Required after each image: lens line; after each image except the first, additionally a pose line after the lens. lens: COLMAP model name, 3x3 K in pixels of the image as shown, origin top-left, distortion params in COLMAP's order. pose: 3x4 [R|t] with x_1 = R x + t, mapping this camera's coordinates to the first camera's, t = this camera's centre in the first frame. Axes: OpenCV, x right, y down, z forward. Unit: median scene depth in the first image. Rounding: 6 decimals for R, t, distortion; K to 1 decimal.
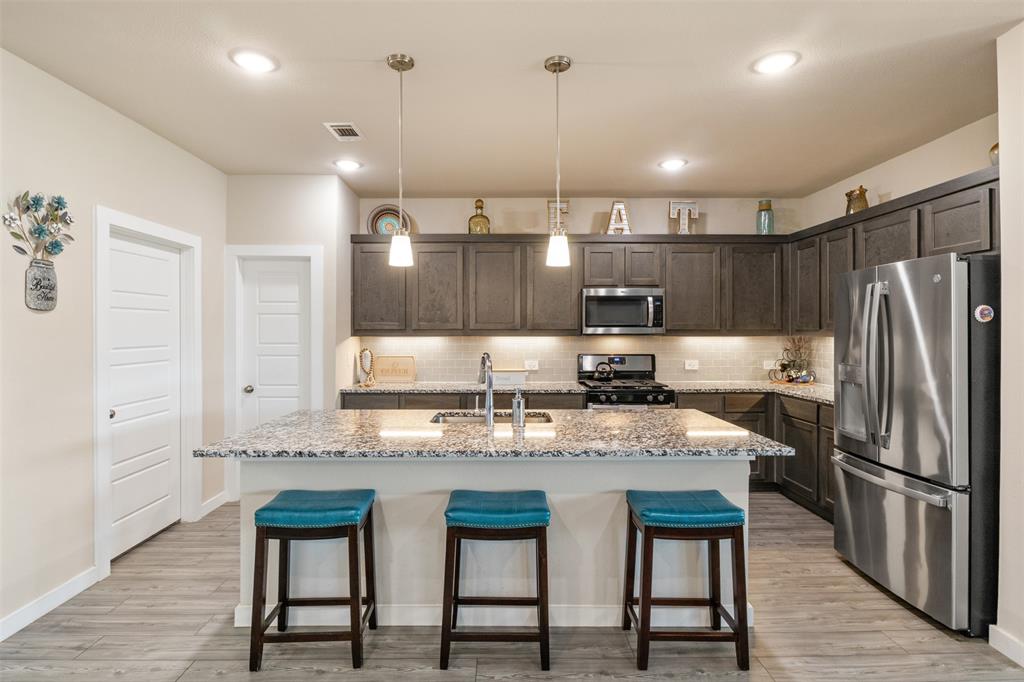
lens RADIAL K [[512.4, 0, 505.0], [0, 512.4, 335.2], [0, 0, 1]] dist [-0.005607, 0.000789]
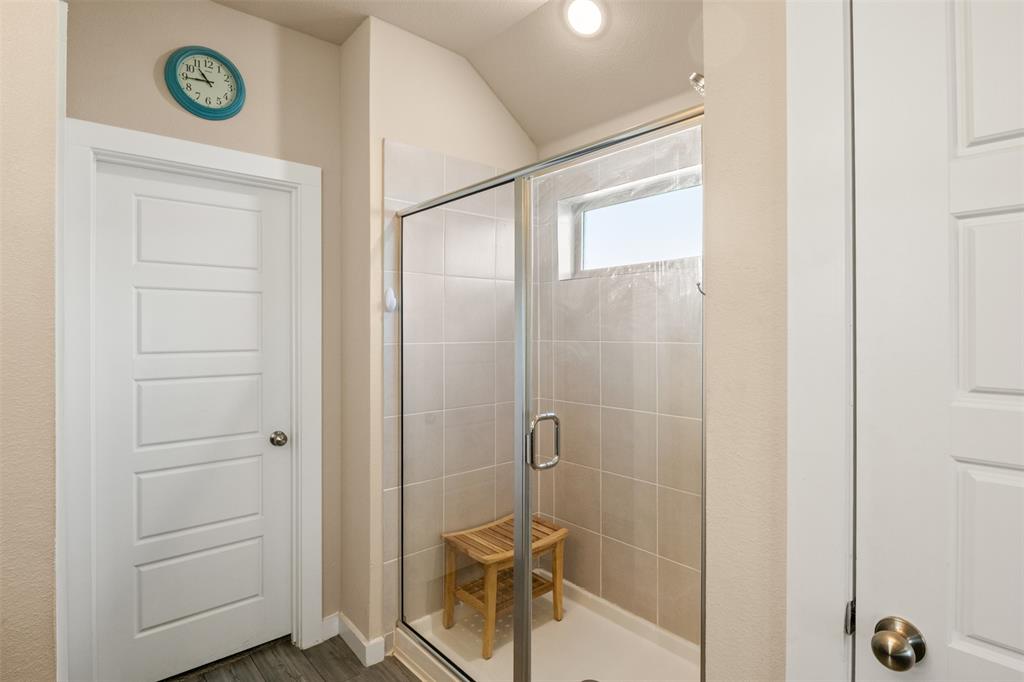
lens RADIAL K [[512.4, 0, 512.7], [0, 512.4, 328.5], [0, 0, 1]] dist [-0.005607, 0.000789]
pose [[0.659008, 0.005338, -0.752117, -0.003685], [-0.004656, 0.999985, 0.003017, -0.008585], [0.752121, 0.001513, 0.659023, 0.681727]]
